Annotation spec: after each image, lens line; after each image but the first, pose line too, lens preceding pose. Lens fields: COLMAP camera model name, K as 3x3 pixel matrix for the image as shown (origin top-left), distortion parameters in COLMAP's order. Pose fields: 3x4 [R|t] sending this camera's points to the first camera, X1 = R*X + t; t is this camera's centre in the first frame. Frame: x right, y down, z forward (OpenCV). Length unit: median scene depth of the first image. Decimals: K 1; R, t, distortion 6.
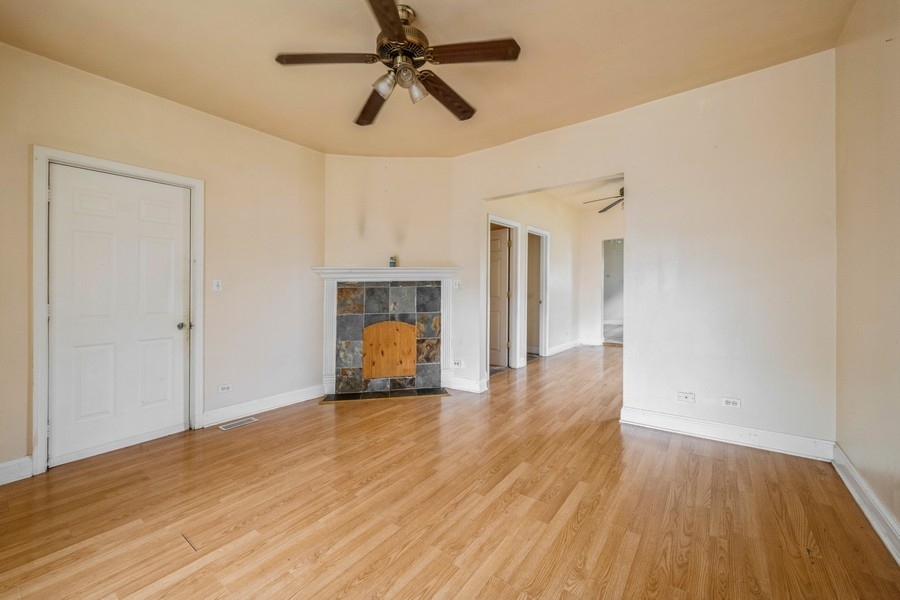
lens RADIAL K [[359.4, 0, 446.8], [0, 359.4, 293.4], [0, 0, 1]] dist [-0.001283, -0.000538]
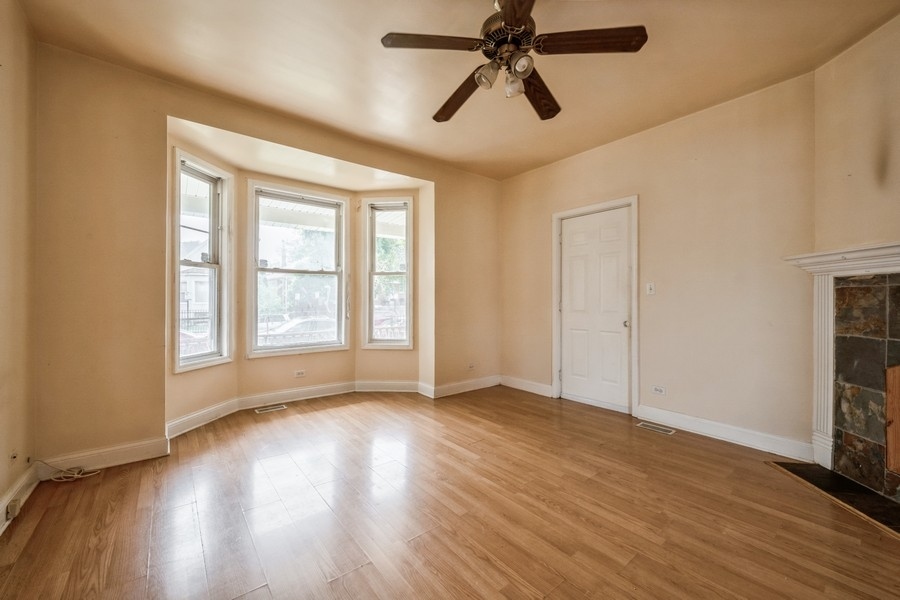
lens RADIAL K [[359.4, 0, 451.9], [0, 359.4, 293.4], [0, 0, 1]] dist [-0.001283, -0.000538]
pose [[-0.261729, -0.002385, -0.965138, 0.408585], [0.001700, 0.999994, -0.002932, -0.005328], [0.965140, -0.002408, -0.261724, 0.560371]]
